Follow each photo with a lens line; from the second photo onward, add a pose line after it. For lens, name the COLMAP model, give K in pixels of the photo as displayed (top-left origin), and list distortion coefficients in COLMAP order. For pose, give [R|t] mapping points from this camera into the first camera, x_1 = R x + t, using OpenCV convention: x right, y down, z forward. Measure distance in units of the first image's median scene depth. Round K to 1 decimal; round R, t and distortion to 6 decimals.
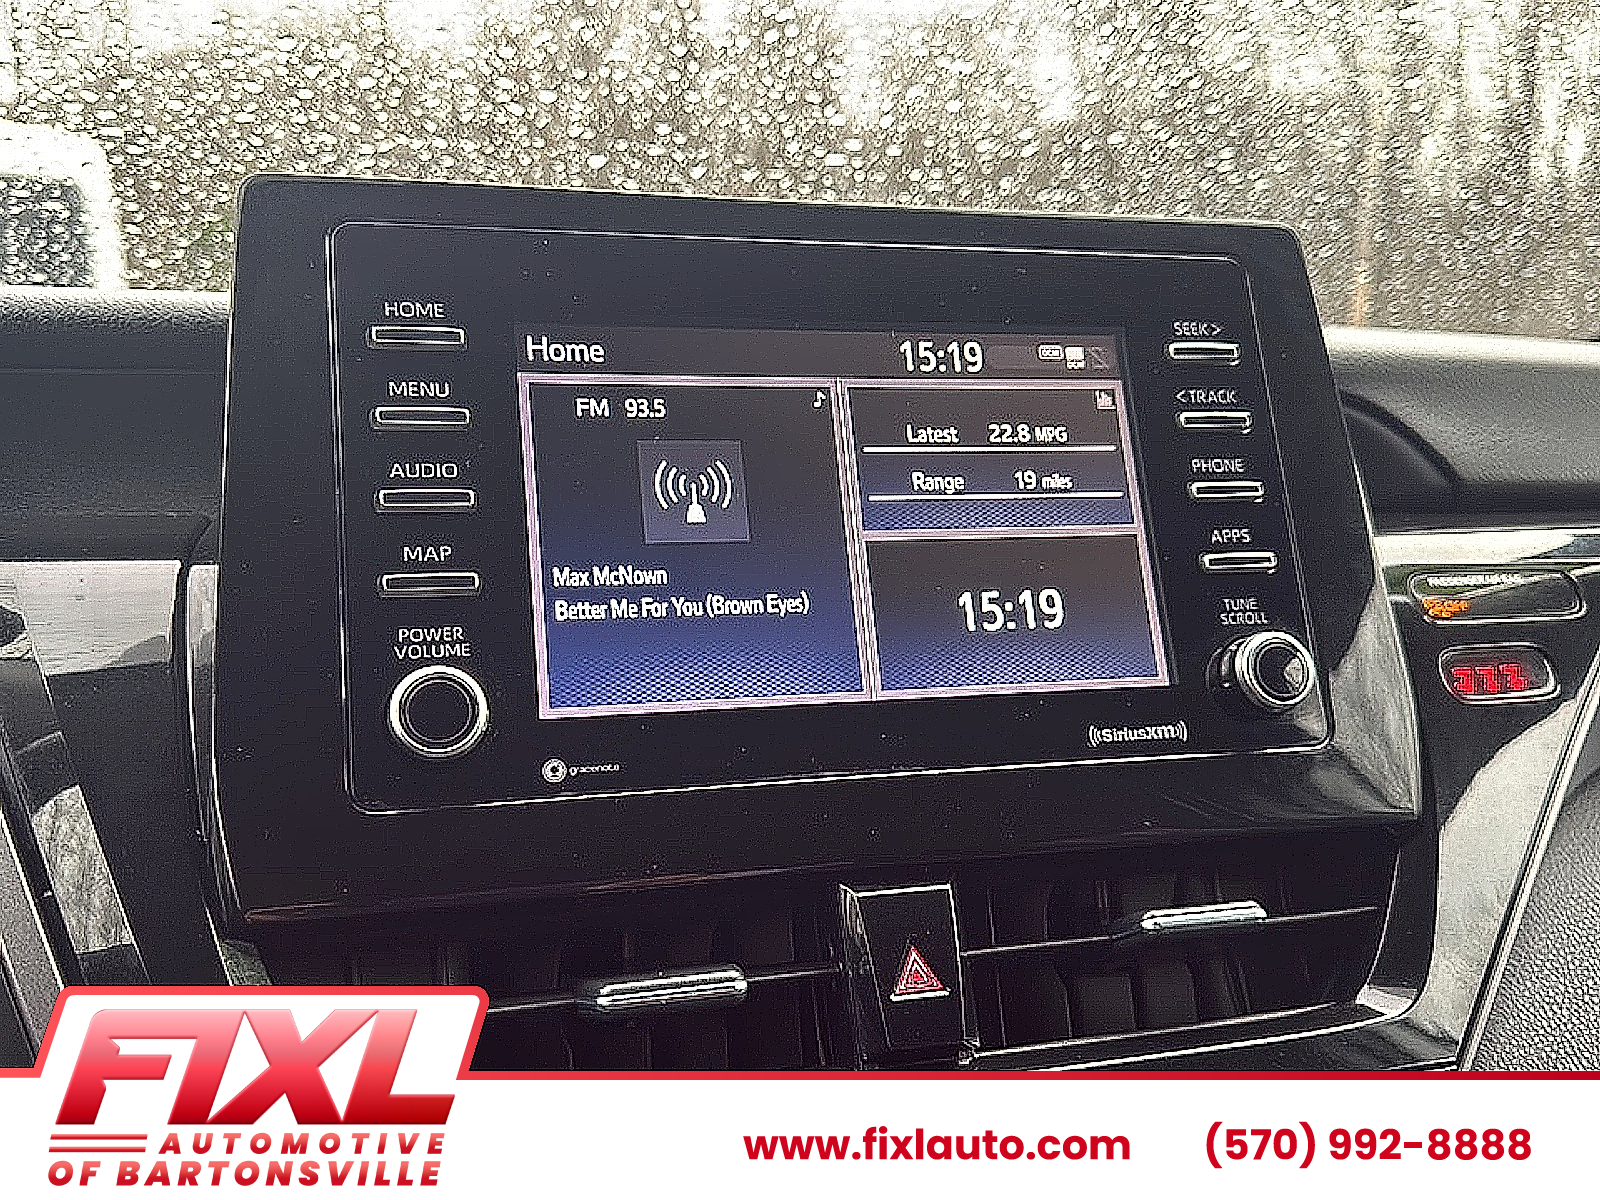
lens RADIAL K [[1186.3, 0, 796.9], [0, 1186.3, 607.3], [0, 0, 1]] dist [0.007818, -0.043329]
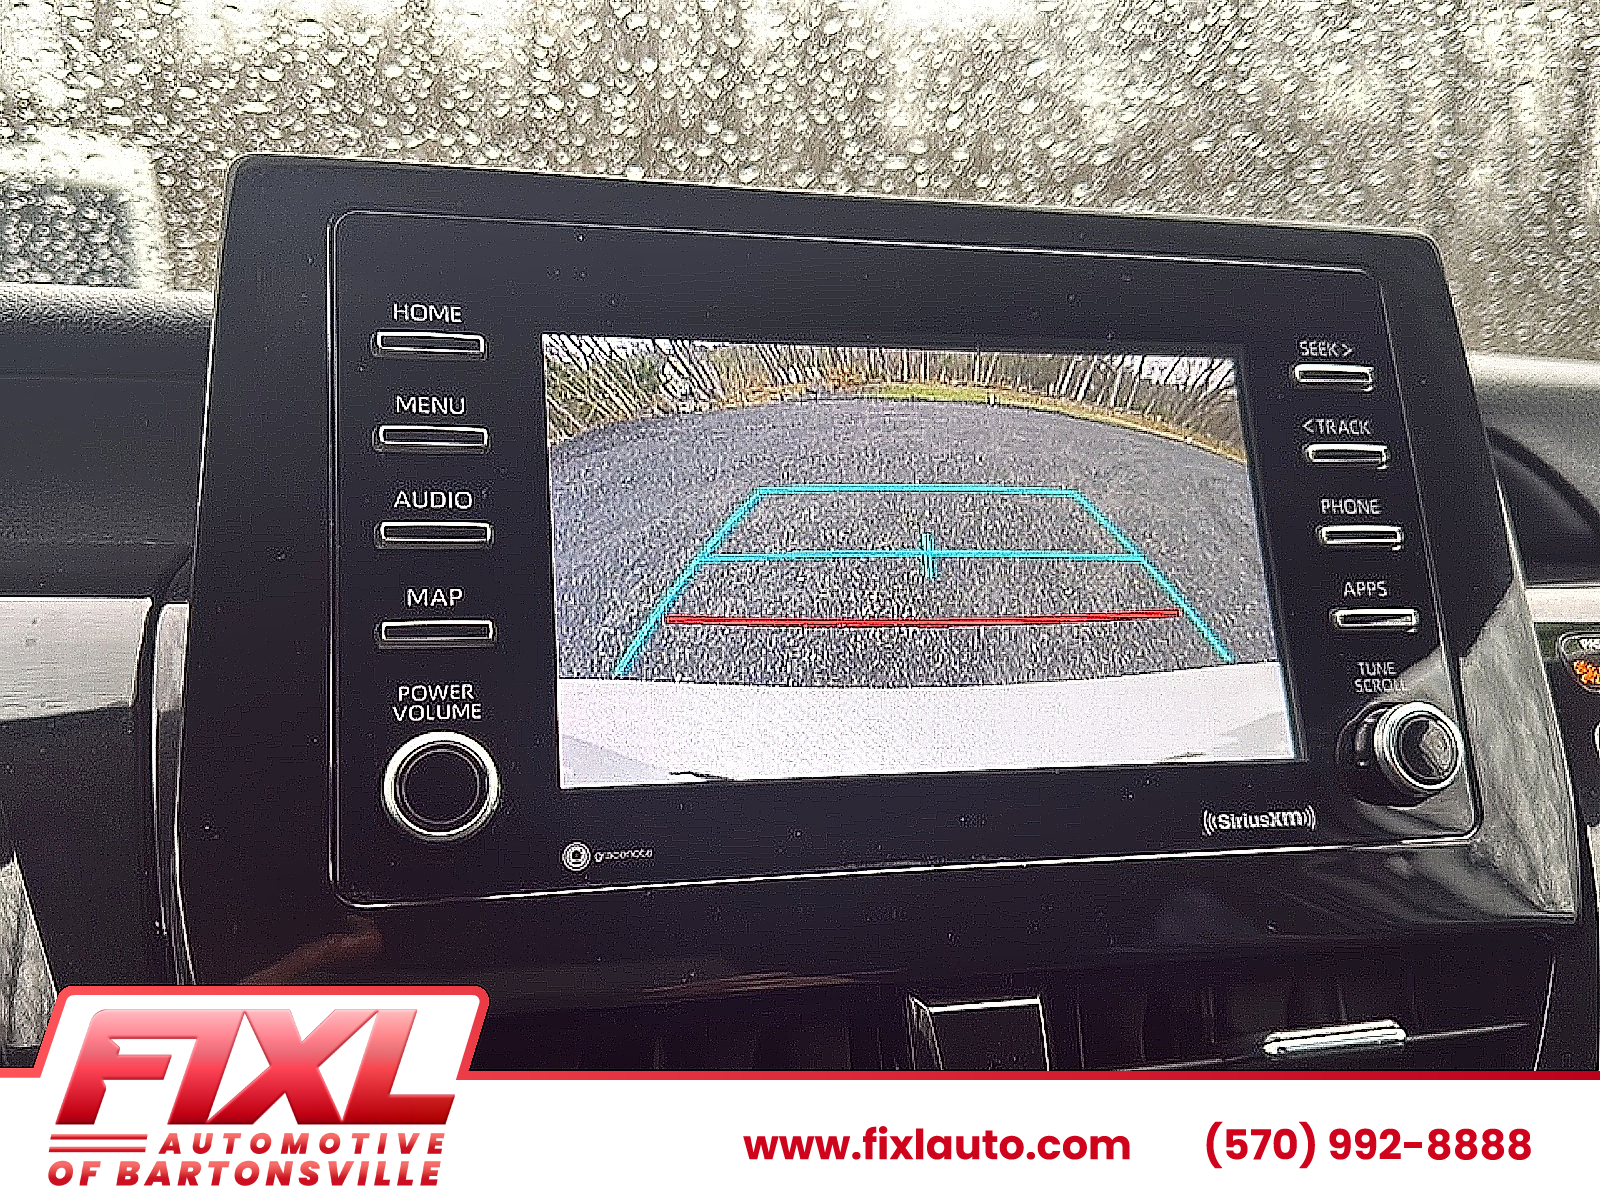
lens RADIAL K [[1186.3, 0, 801.8], [0, 1186.3, 598.6], [0, 0, 1]] dist [0.007818, -0.043329]
pose [[0.999569, 0.019411, -0.022042, -0.018205], [-0.019879, 0.999577, -0.021232, -0.019918], [0.021621, 0.021661, 0.999532, 0.097476]]
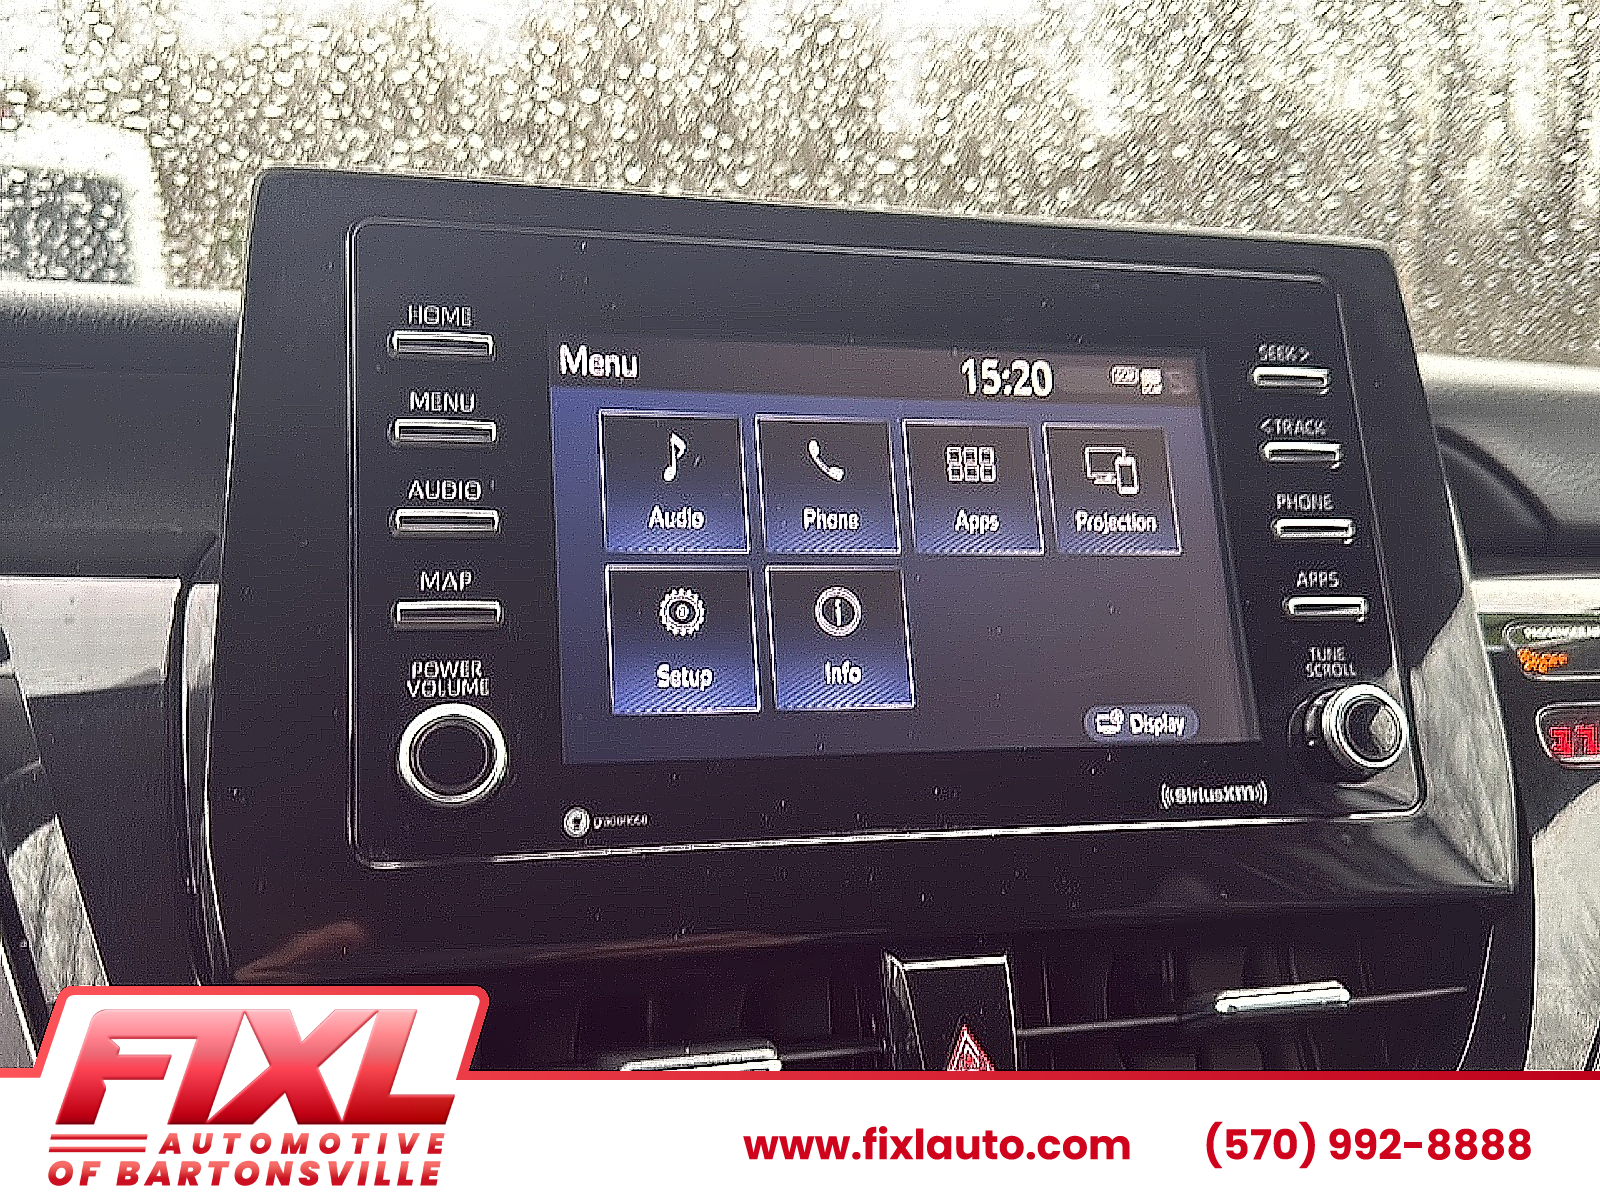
lens RADIAL K [[1186.3, 0, 800.4], [0, 1186.3, 602.6], [0, 0, 1]] dist [0.007818, -0.043329]
pose [[0.999476, 0.026119, -0.019110, -0.012285], [-0.026348, 0.999583, -0.011855, -0.015718], [0.018792, 0.012353, 0.999747, 0.056049]]
